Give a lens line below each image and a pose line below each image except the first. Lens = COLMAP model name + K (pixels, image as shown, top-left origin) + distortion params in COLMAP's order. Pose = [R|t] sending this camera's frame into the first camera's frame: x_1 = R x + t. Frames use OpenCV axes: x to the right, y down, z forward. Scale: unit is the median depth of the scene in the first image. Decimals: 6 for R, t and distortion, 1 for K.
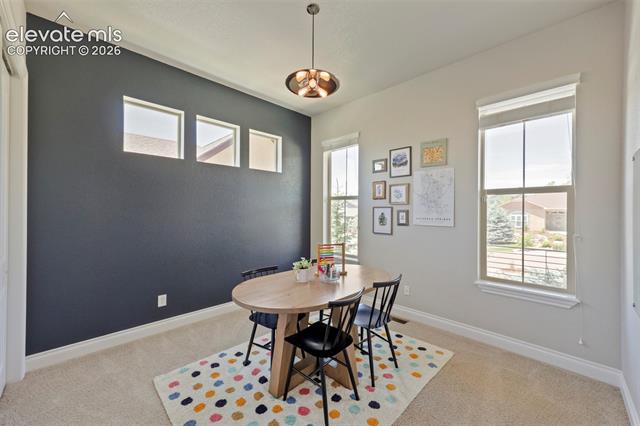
lens RADIAL K [[256.9, 0, 322.3], [0, 256.9, 219.6], [0, 0, 1]] dist [-0.000264, 0.000018]
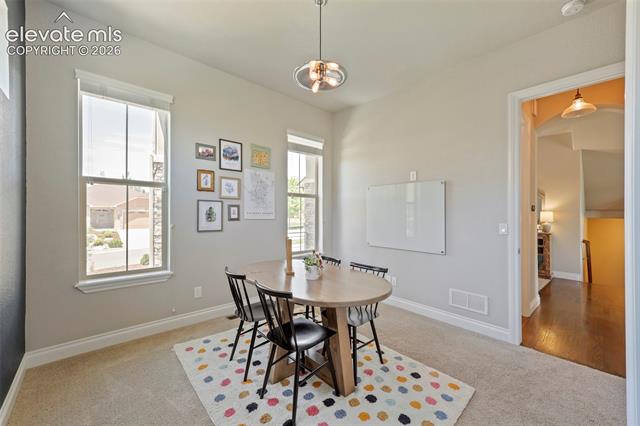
lens RADIAL K [[248.3, 0, 320.0], [0, 248.3, 213.0], [0, 0, 1]] dist [0.001230, 0.000142]
pose [[0.048274, -0.021149, 0.998610, -0.621036], [0.003818, 0.999772, 0.020989, -0.024122], [-0.998827, 0.002799, 0.048343, 0.616693]]
